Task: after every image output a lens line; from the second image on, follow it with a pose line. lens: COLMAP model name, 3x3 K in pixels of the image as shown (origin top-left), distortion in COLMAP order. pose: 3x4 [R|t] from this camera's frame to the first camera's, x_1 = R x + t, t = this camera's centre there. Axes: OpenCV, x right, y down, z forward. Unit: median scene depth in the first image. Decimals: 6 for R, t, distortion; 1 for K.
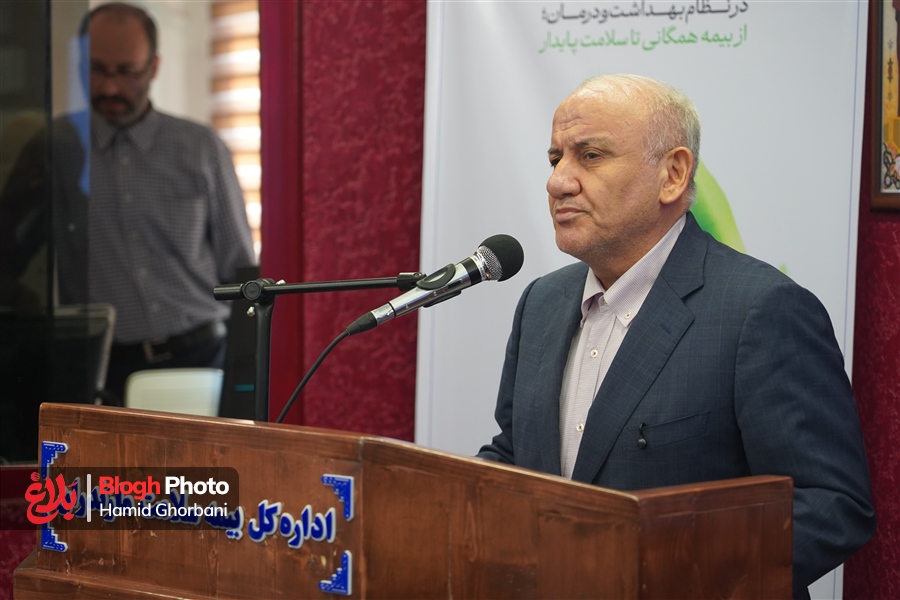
lens RADIAL K [[2675.9, 0, 450.3], [0, 2675.9, 302.4], [0, 0, 1]] dist [-0.027937, 0.000000]
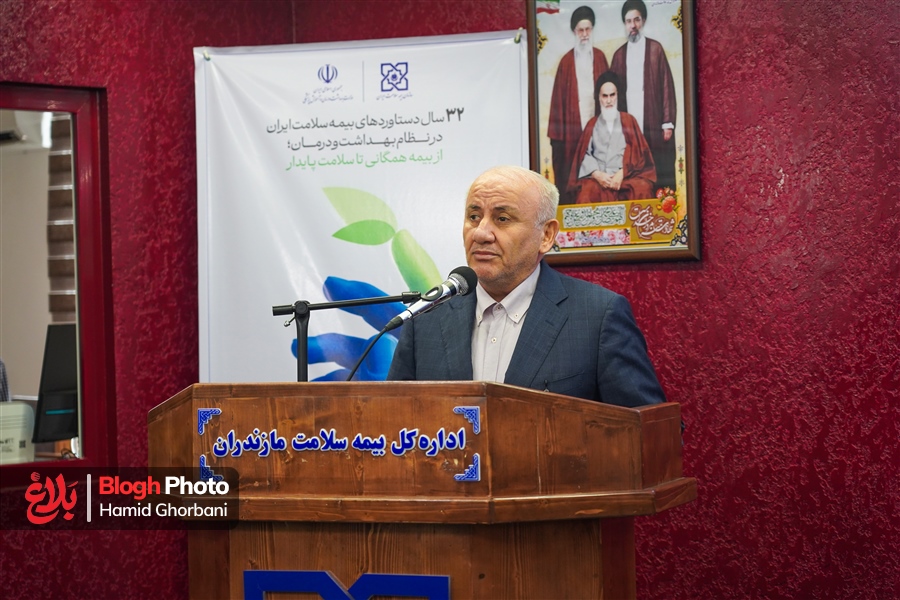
lens RADIAL K [[2016.8, 0, 461.9], [0, 2016.8, 340.2], [0, 0, 1]] dist [0.044820, 0.000000]
pose [[0.918336, -0.032863, 0.394436, -0.463836], [0.047329, 0.998514, -0.027000, 0.051604], [-0.392962, 0.043463, 0.918527, -0.092305]]
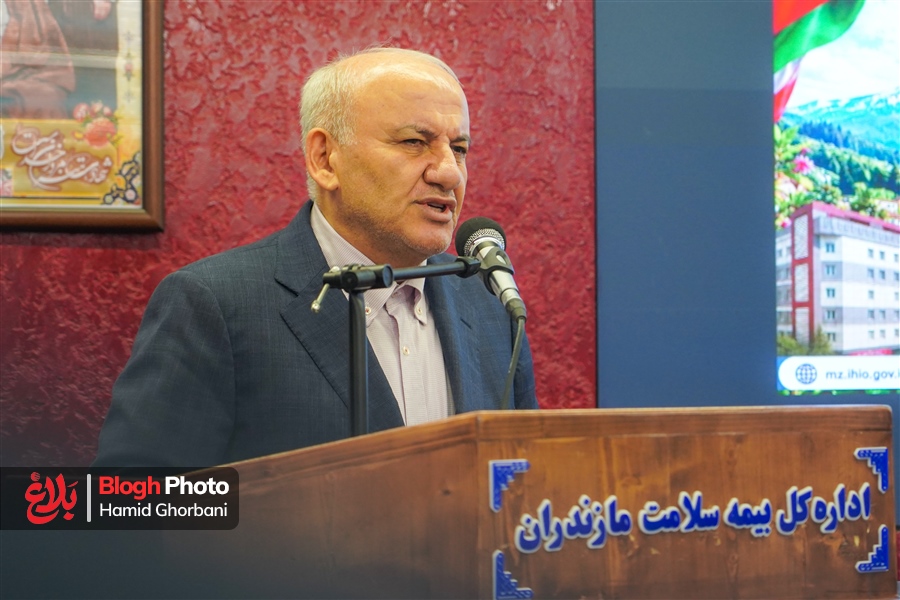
lens RADIAL K [[3325.9, 0, 490.4], [0, 3325.9, 318.7], [0, 0, 1]] dist [-0.076394, 0.000000]
pose [[0.083010, 0.007538, 0.996520, -1.110765], [0.052778, 0.998535, -0.011950, 0.022894], [-0.995150, 0.053586, 0.082491, 0.928857]]
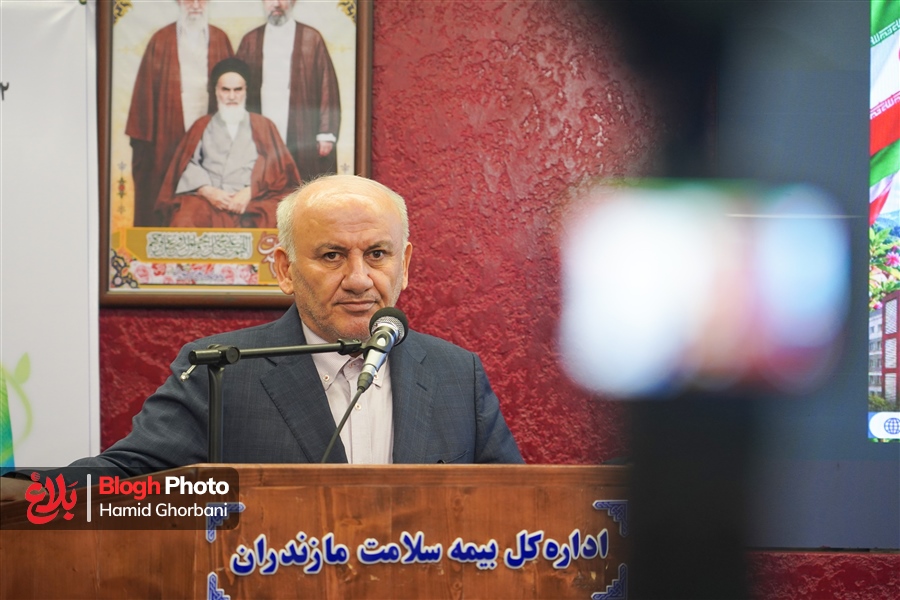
lens RADIAL K [[2307.7, 0, 445.3], [0, 2307.7, 325.8], [0, 0, 1]] dist [-0.071693, 0.000000]
pose [[0.463819, 0.018929, 0.885728, -0.872963], [0.030620, 0.998832, -0.037381, 0.021408], [-0.885401, 0.044459, 0.462698, 0.532156]]
